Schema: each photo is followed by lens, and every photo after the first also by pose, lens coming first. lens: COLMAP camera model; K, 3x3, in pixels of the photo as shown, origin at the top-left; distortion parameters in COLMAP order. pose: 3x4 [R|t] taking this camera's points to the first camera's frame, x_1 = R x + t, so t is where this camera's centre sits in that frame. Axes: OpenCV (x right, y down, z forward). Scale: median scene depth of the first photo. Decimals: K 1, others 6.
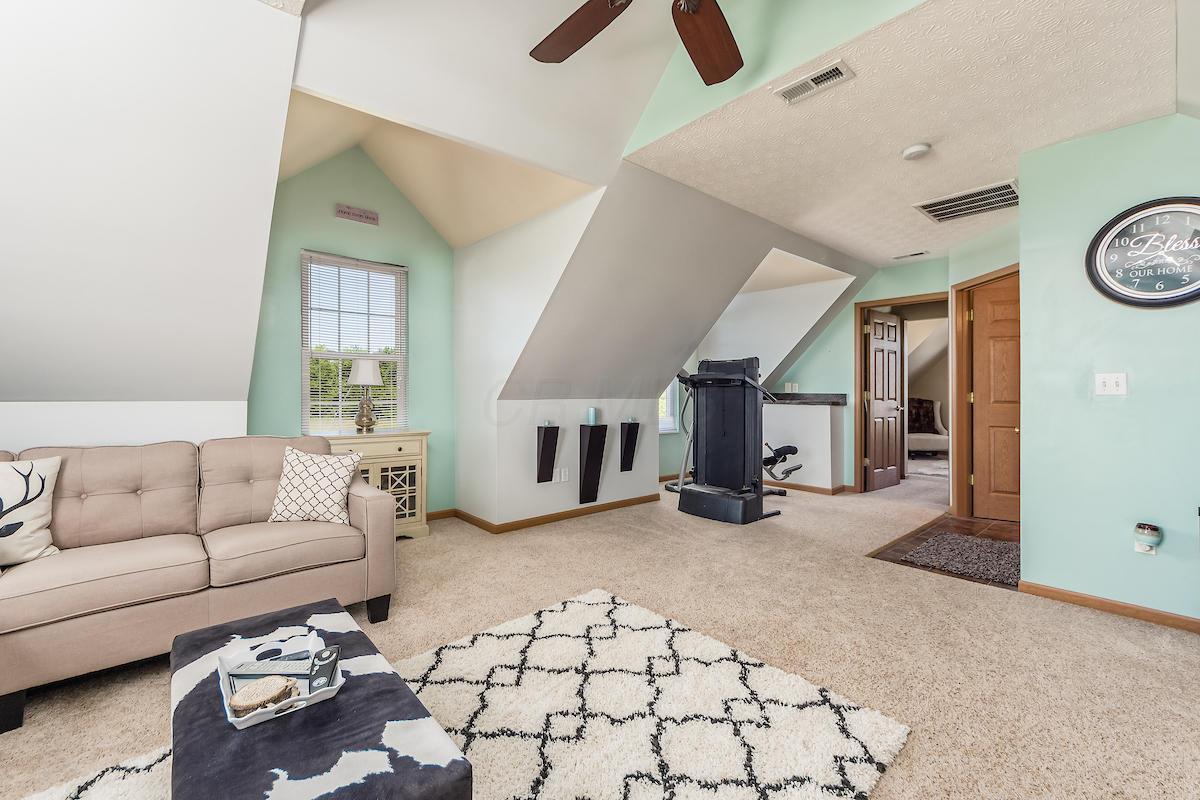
lens RADIAL K [[501.2, 0, 604.7], [0, 501.2, 388.8], [0, 0, 1]] dist [0.003080, -0.000690]
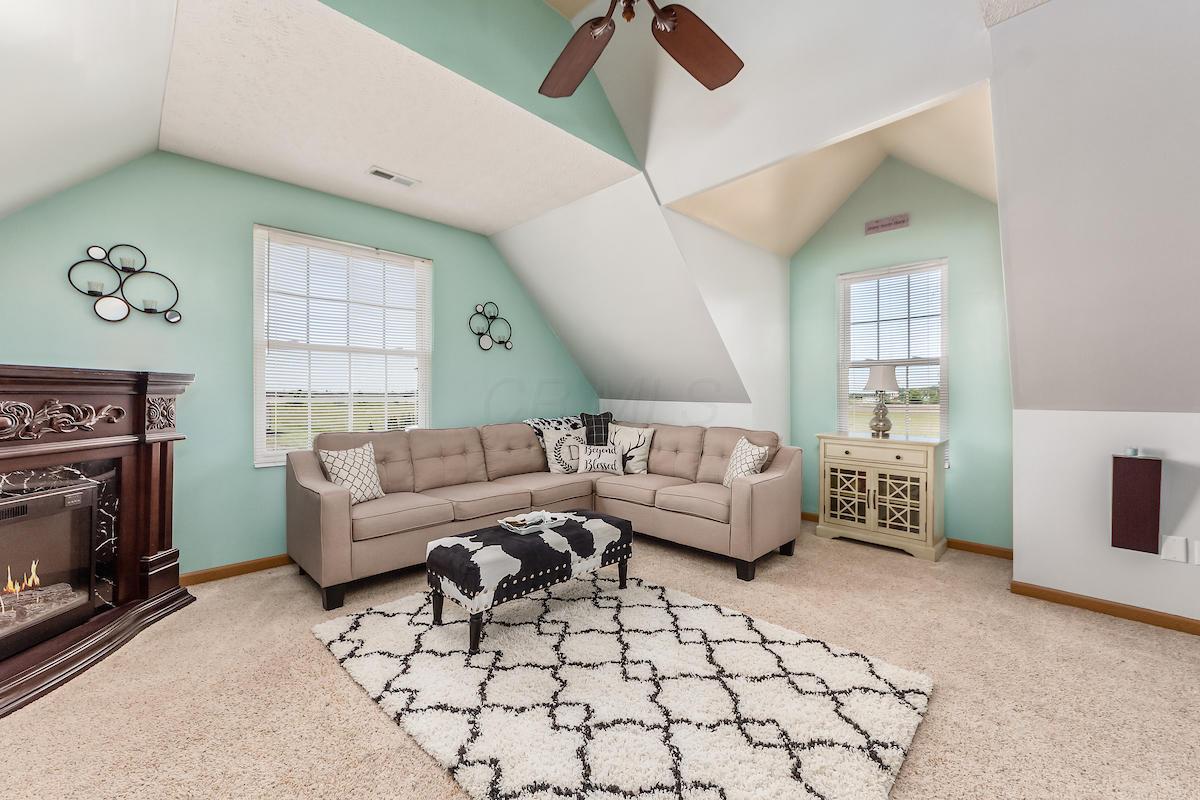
lens RADIAL K [[469.3, 0, 582.9], [0, 469.3, 398.6], [0, 0, 1]] dist [0.000564, 0.000555]
pose [[0.038411, 0.005354, -0.999248, 0.535110], [0.001736, 0.999984, 0.005425, 0.001996], [0.999261, -0.001943, 0.038401, 0.417871]]
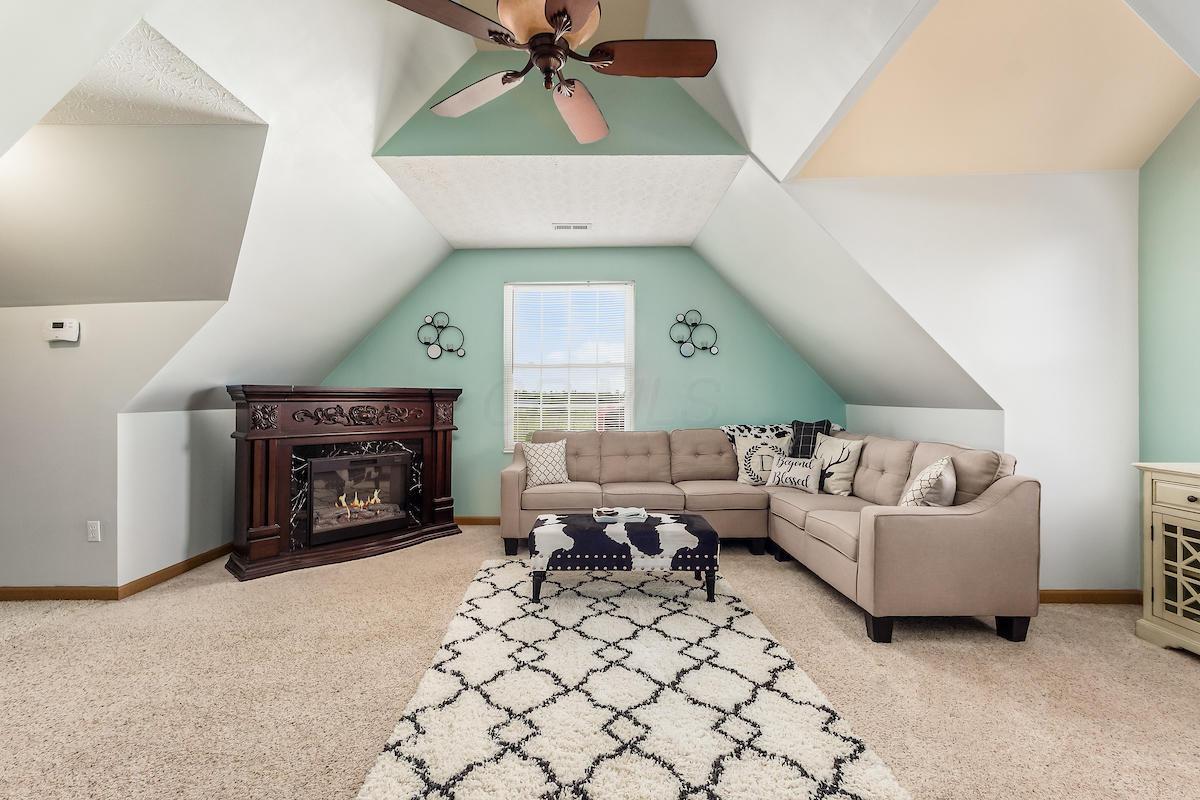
lens RADIAL K [[501.2, 0, 582.4], [0, 501.2, 401.8], [0, 0, 1]] dist [0.003080, -0.000690]
pose [[-0.673885, 0.000822, -0.738836, 0.484268], [0.005706, 0.999975, -0.004092, 0.005956], [0.738814, -0.006974, -0.673873, 0.934912]]
